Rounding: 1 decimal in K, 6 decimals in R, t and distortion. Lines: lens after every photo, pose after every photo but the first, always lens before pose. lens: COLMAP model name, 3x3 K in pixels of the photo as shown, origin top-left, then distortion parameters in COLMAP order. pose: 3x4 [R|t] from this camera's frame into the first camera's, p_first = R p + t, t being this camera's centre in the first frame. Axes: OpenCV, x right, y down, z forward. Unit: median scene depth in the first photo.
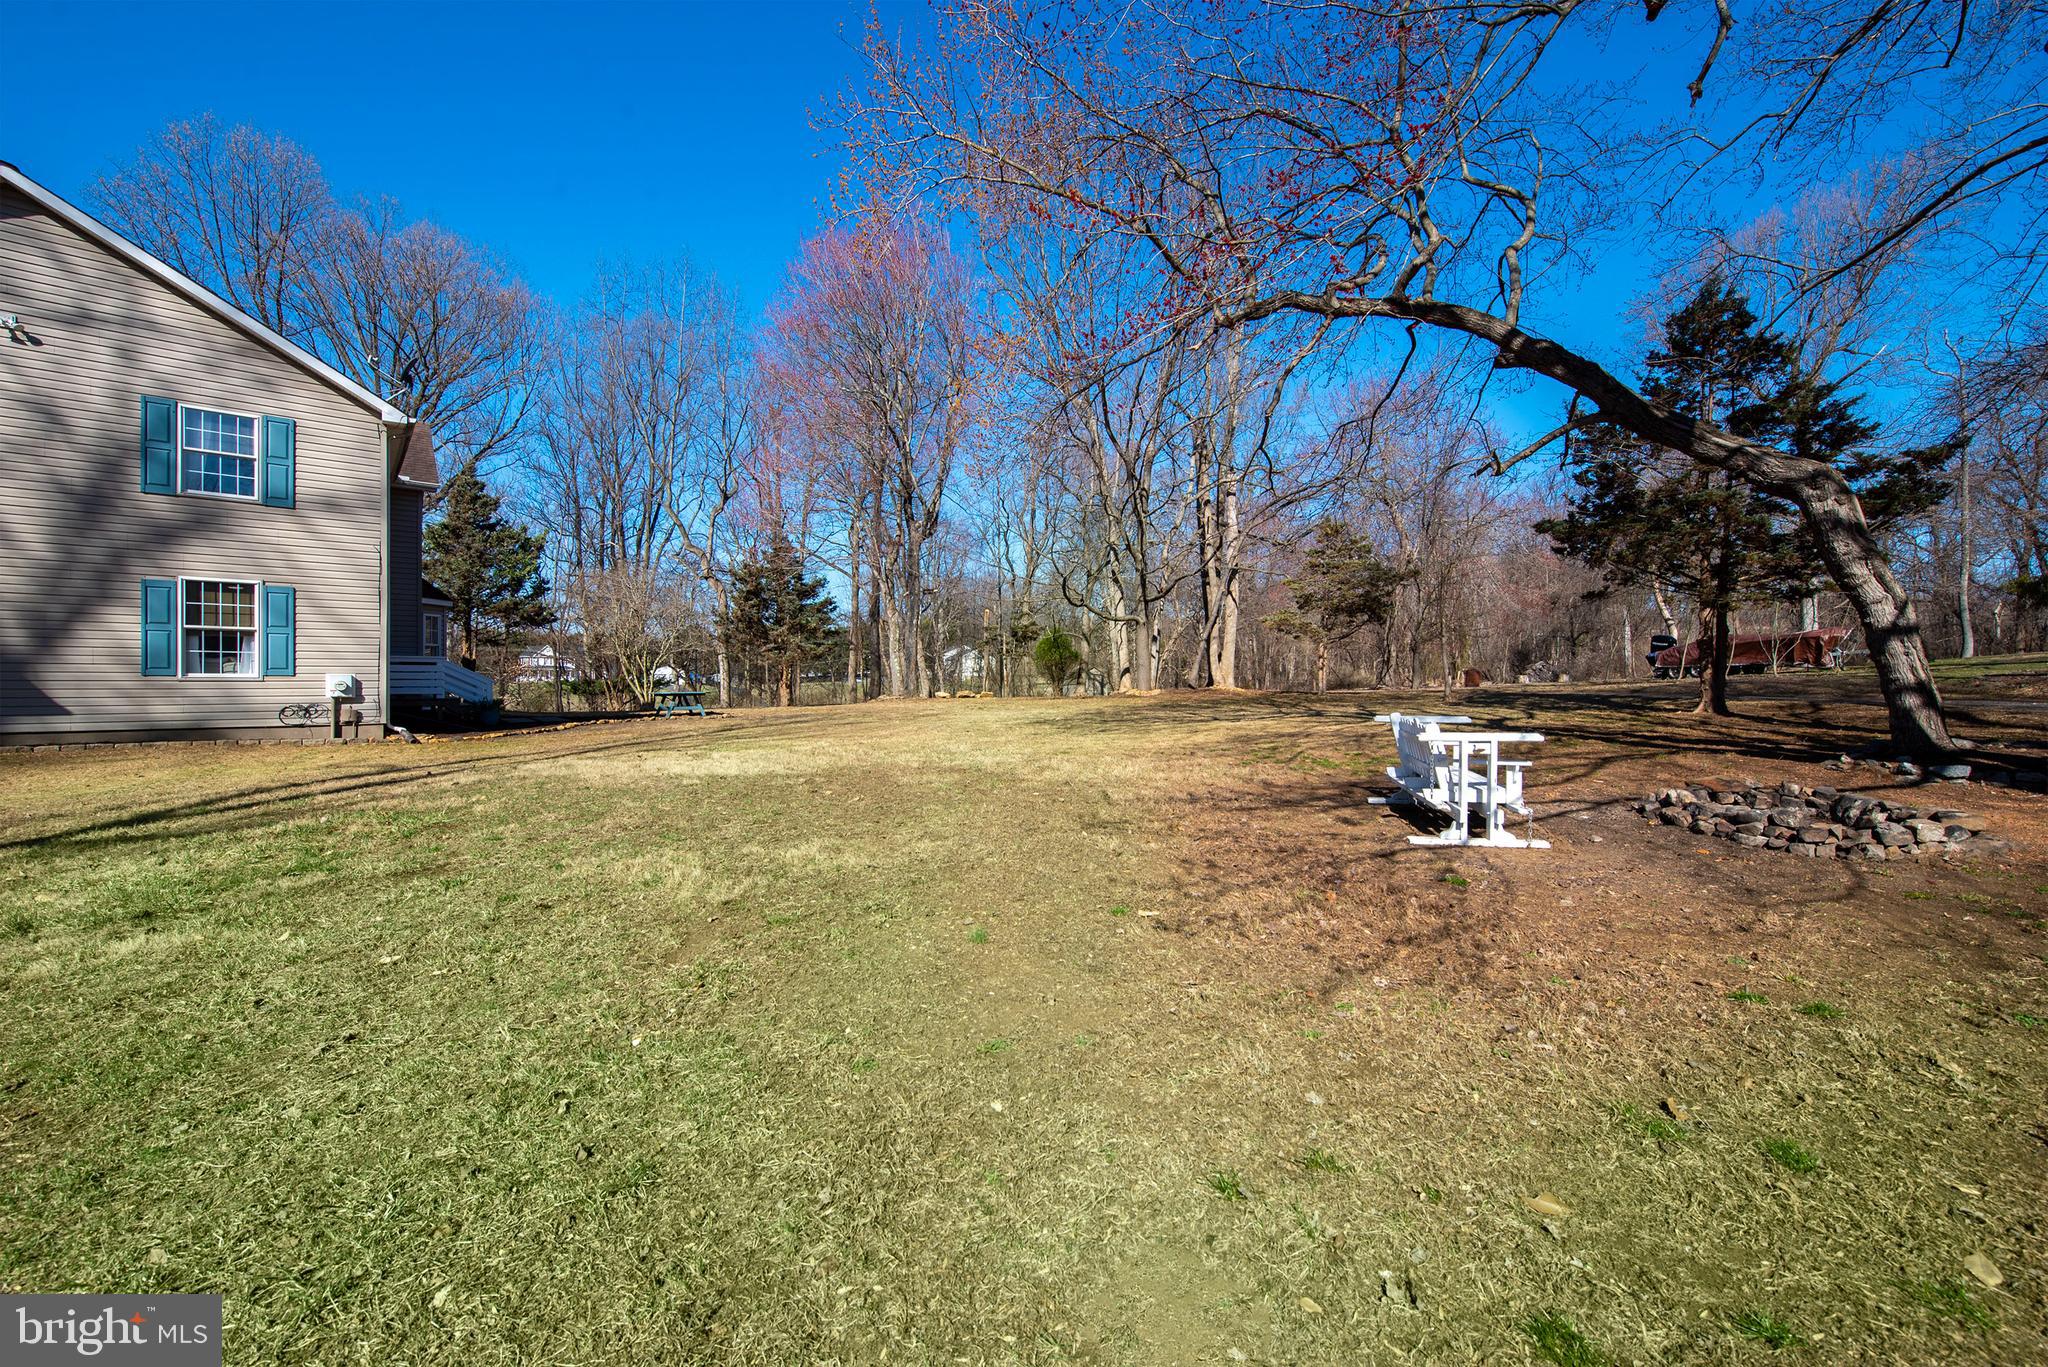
lens RADIAL K [[827.5, 0, 1022.2], [0, 827.5, 680.4], [0, 0, 1]] dist [0.012481, -0.003267]
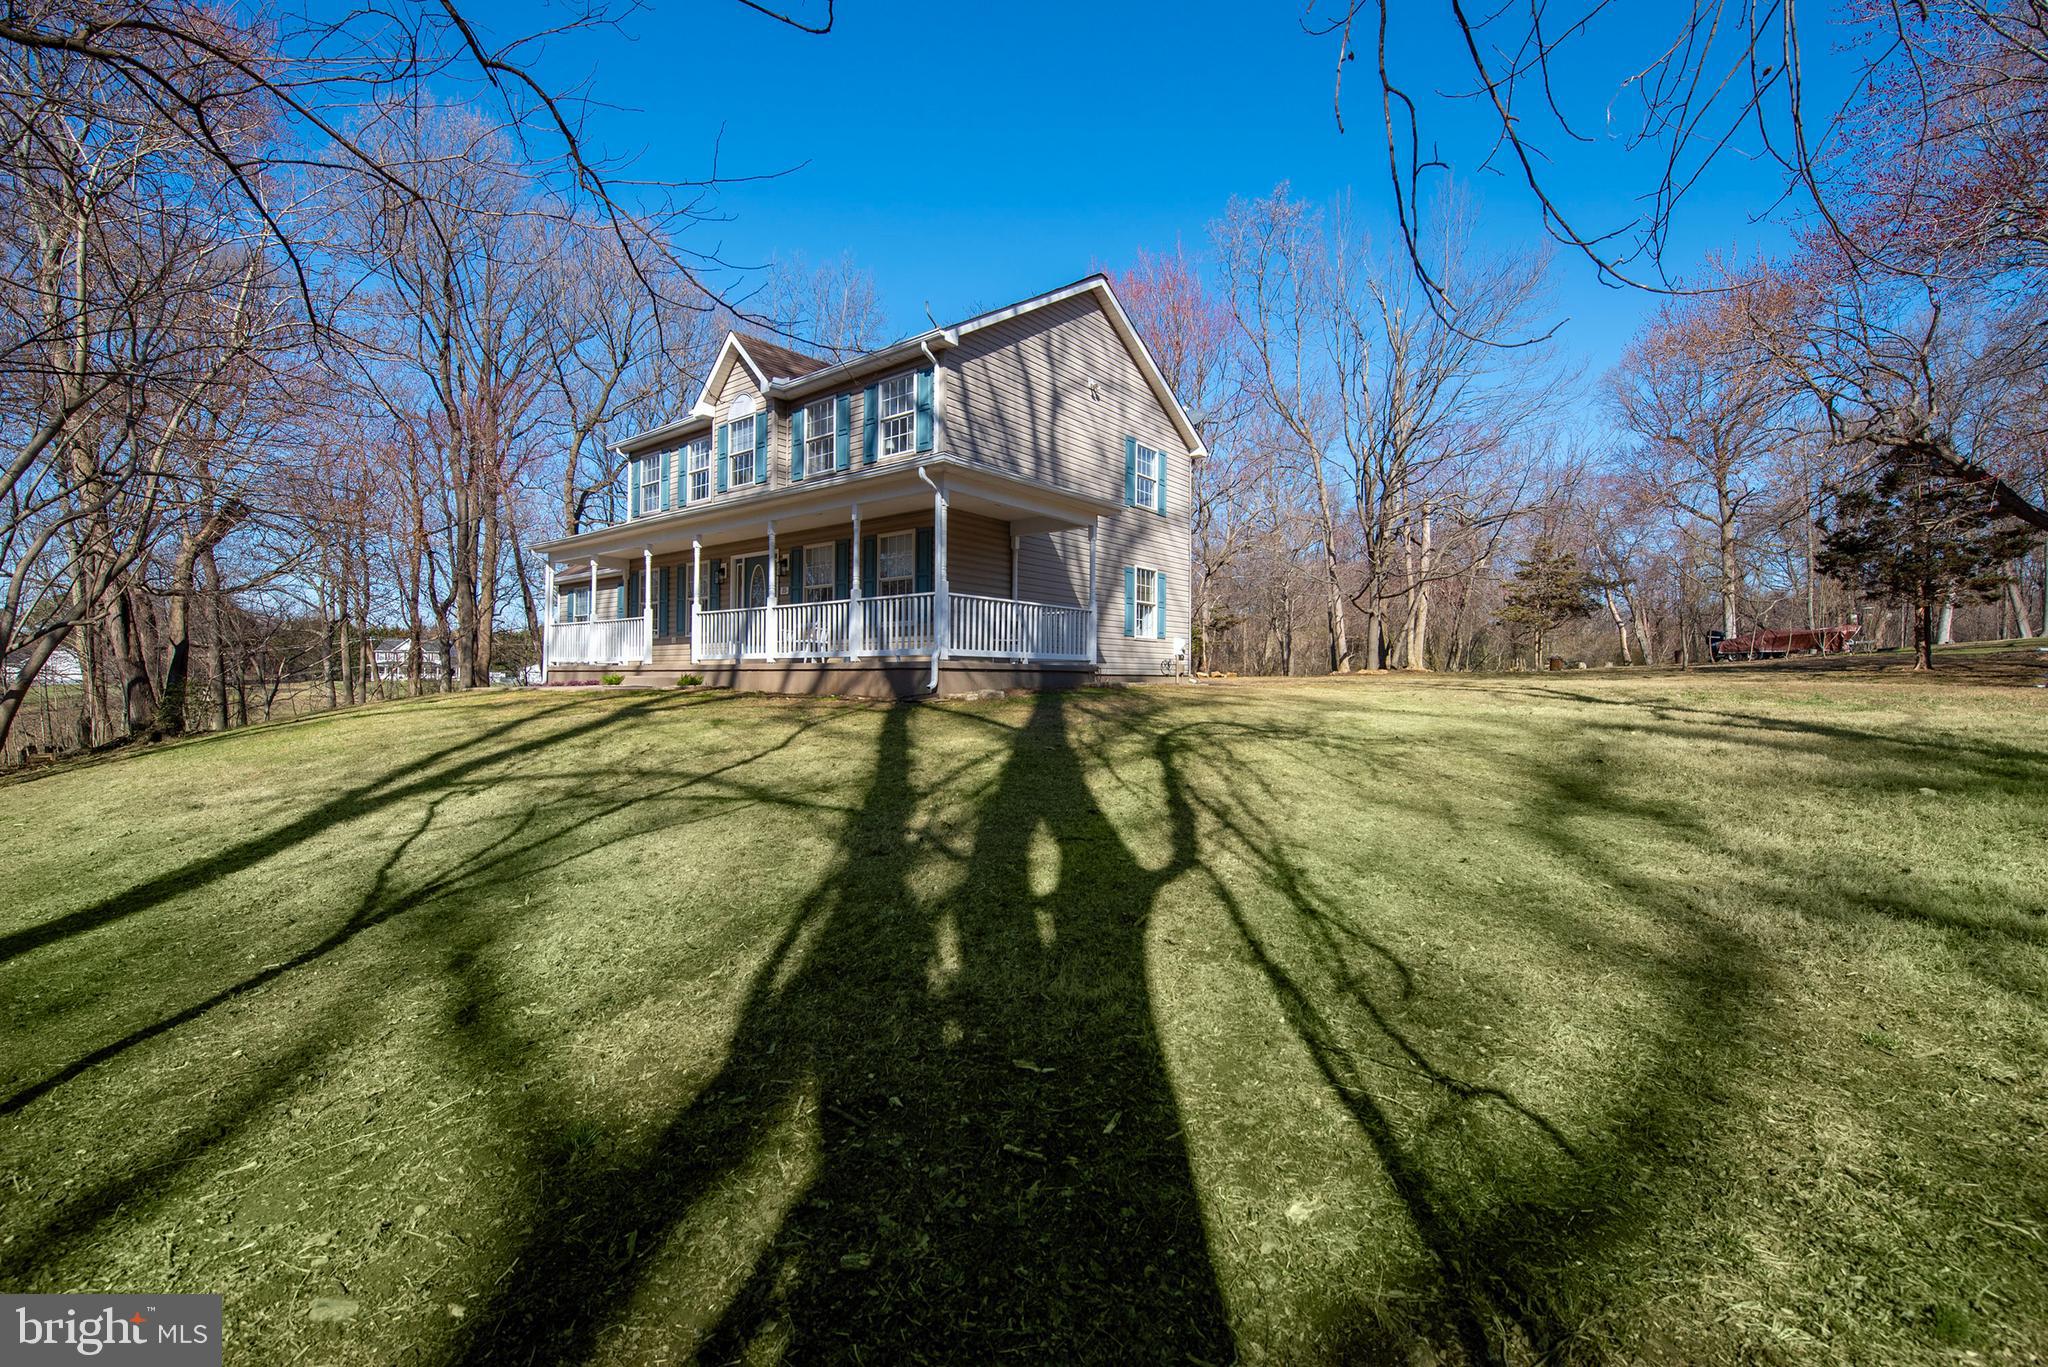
lens RADIAL K [[827.5, 0, 1025.8], [0, 827.5, 668.7], [0, 0, 1]] dist [0.012481, -0.003267]
pose [[0.975617, 0.001600, 0.219474, -1.341119], [0.002572, 0.999821, -0.018722, 0.063330], [-0.219465, 0.018830, 0.975439, -0.277659]]
